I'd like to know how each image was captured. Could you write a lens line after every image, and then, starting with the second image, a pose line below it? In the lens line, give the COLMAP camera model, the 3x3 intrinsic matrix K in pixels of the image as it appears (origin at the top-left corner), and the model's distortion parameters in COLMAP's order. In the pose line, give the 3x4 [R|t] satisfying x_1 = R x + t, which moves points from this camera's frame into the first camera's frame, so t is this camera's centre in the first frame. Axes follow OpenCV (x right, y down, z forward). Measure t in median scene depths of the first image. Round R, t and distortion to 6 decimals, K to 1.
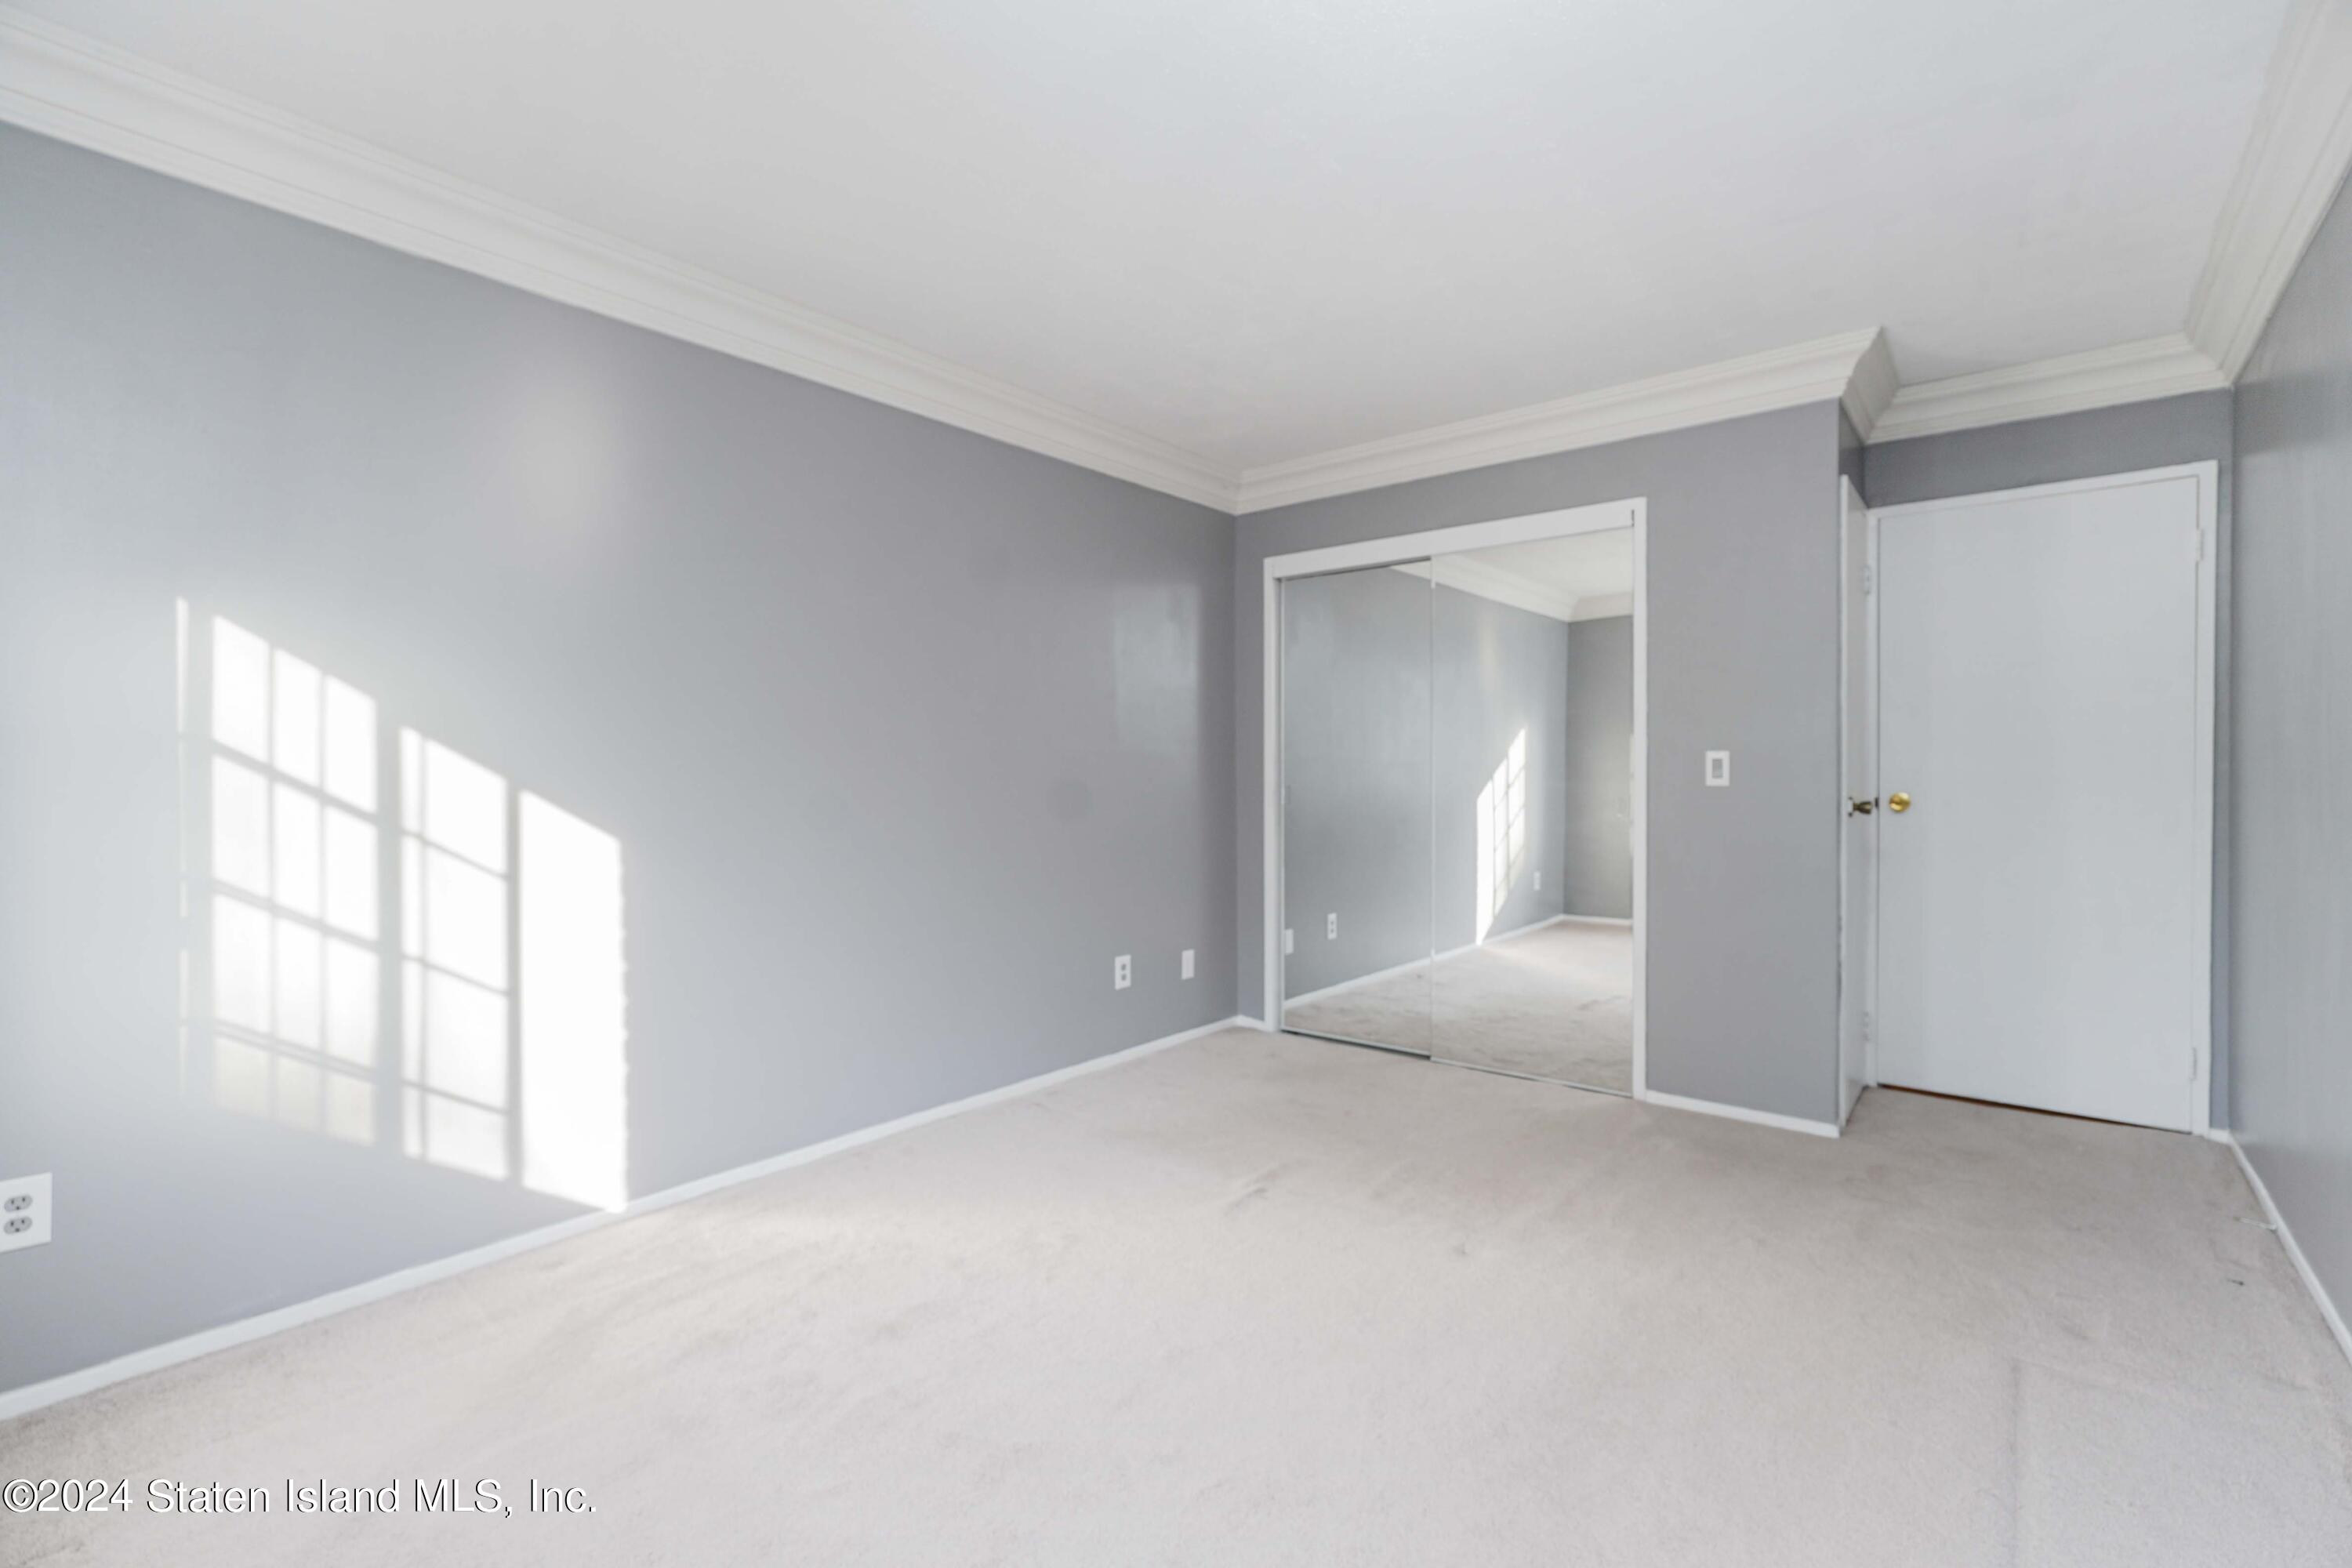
lens RADIAL K [[1026.6, 0, 1216.8], [0, 1026.6, 784.4], [0, 0, 1]] dist [-0.010751, 0.000247]
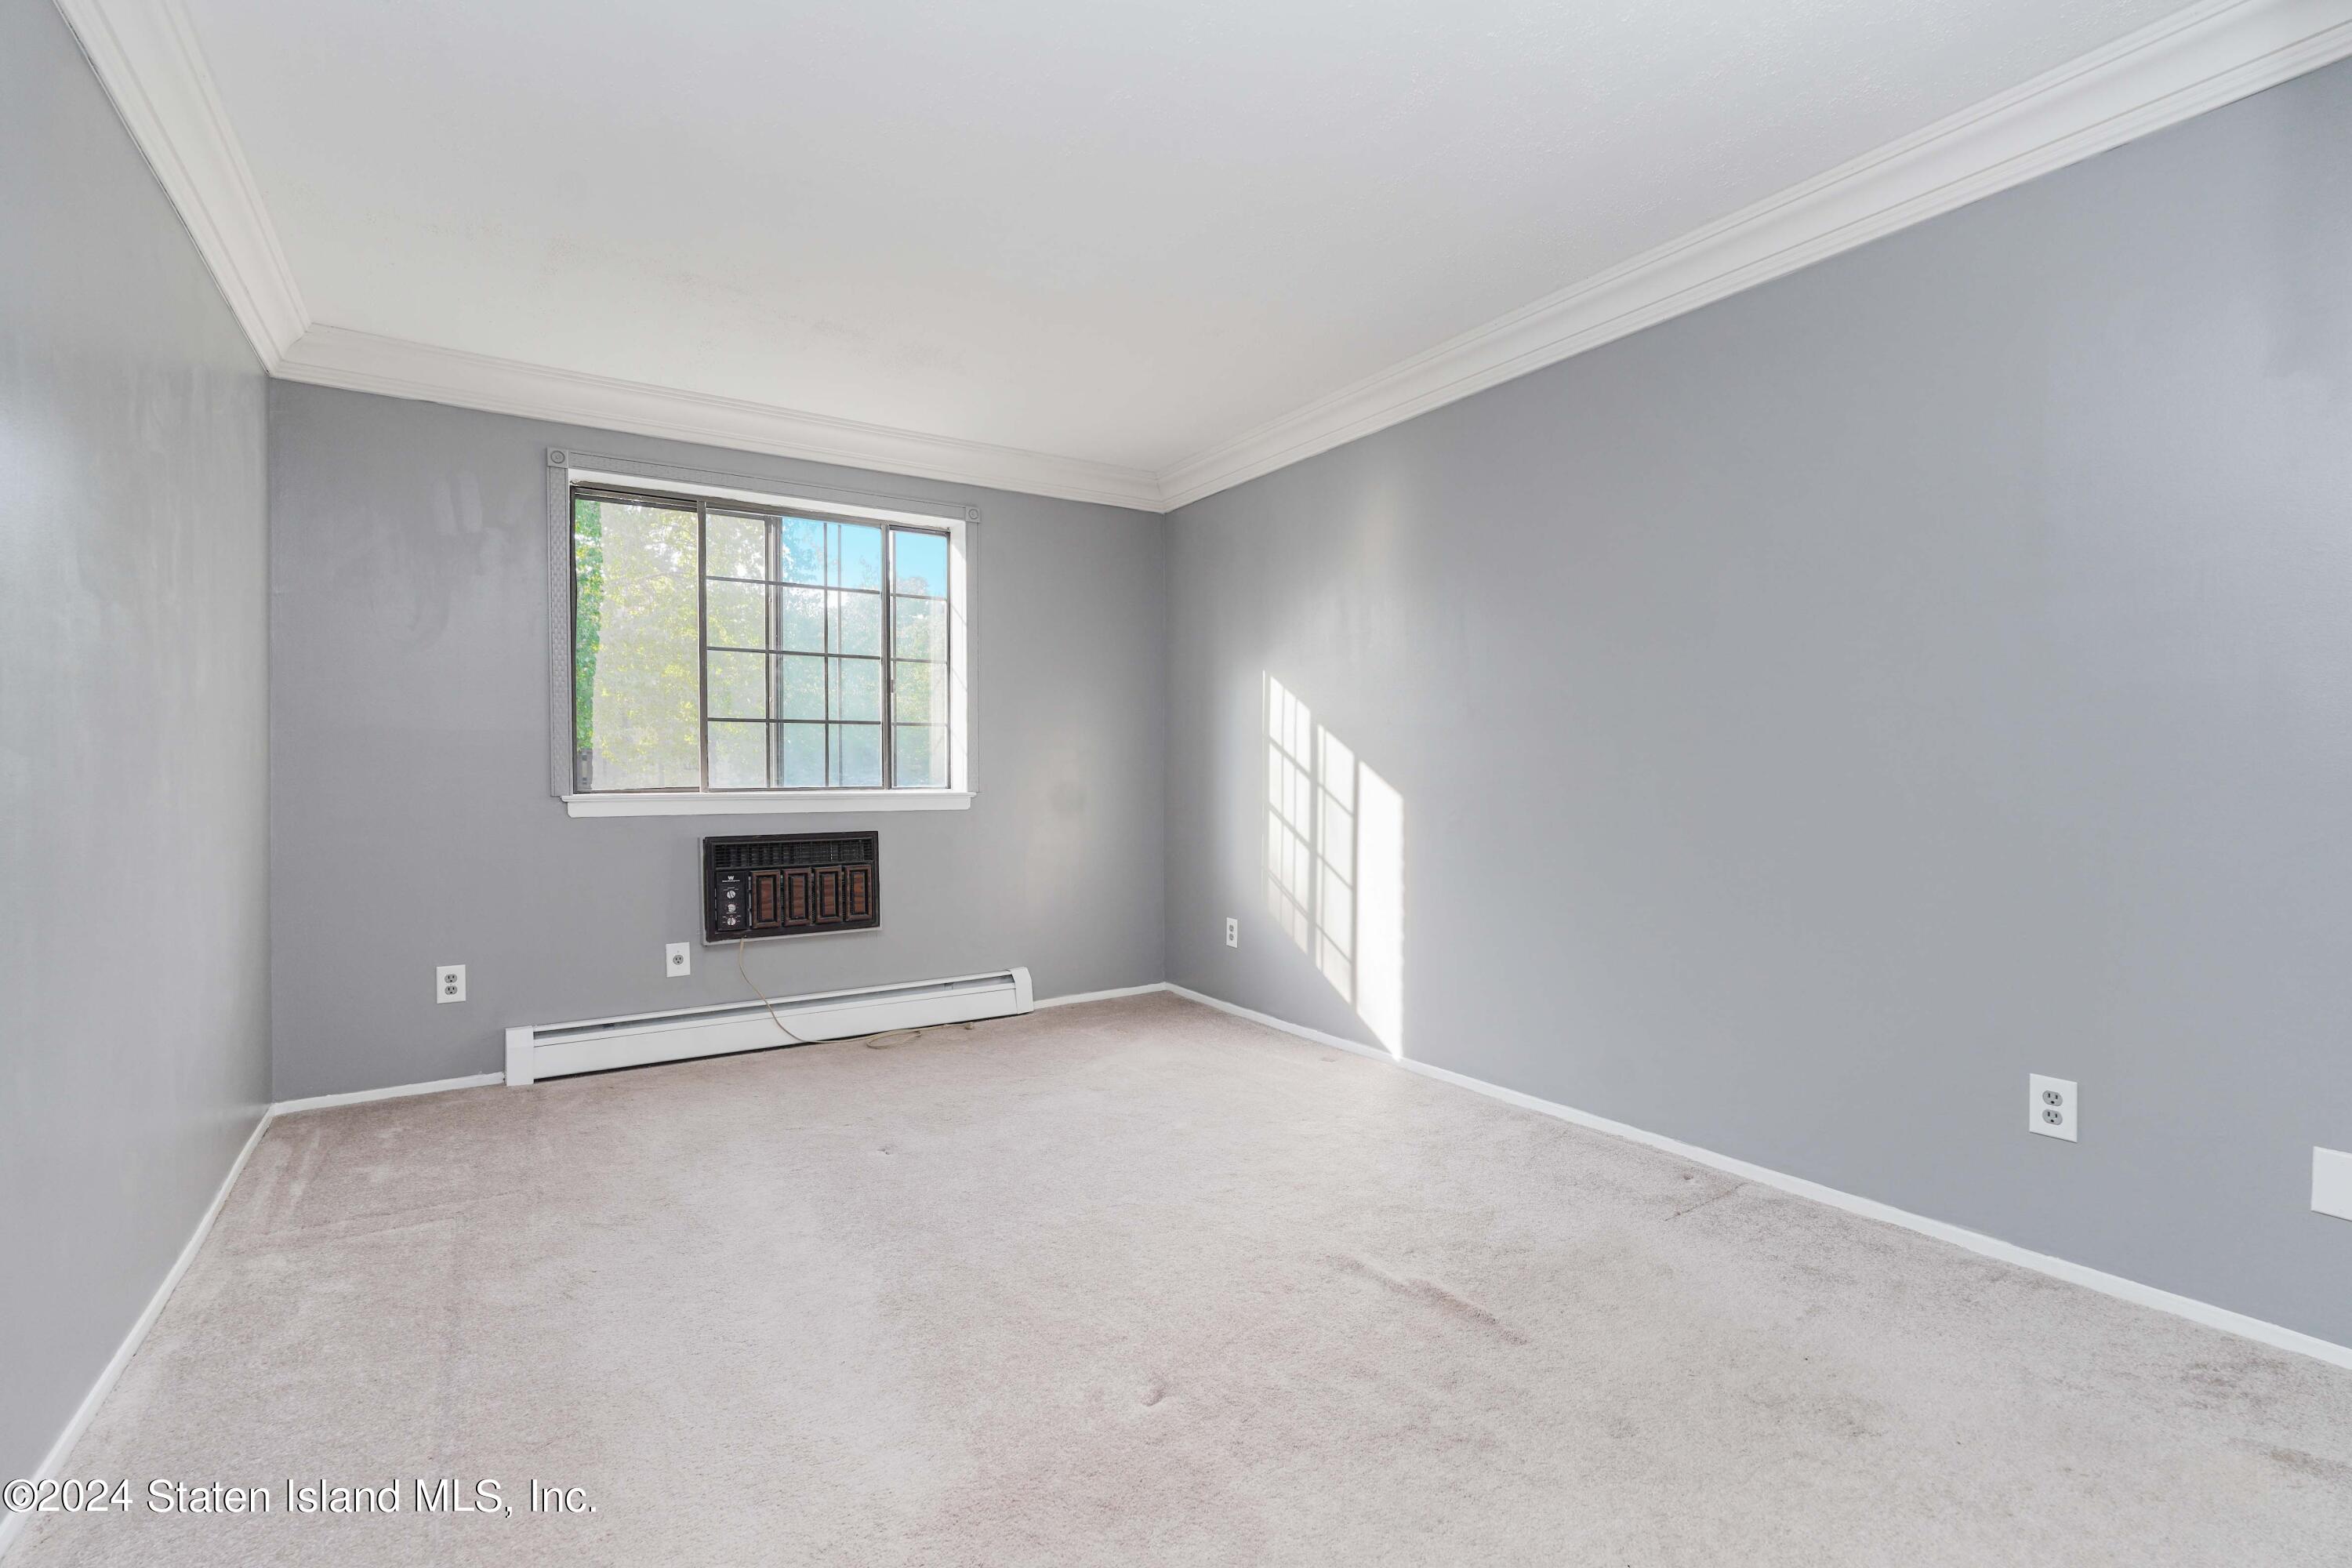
lens RADIAL K [[1053.1, 0, 1199.5], [0, 1053.1, 760.7], [0, 0, 1]] dist [-0.023881, 0.009580]
pose [[-0.287763, -0.004811, -0.957690, 1.028339], [-0.006596, 0.999974, -0.003042, 0.012693], [0.957679, 0.005442, -0.287787, 1.340249]]
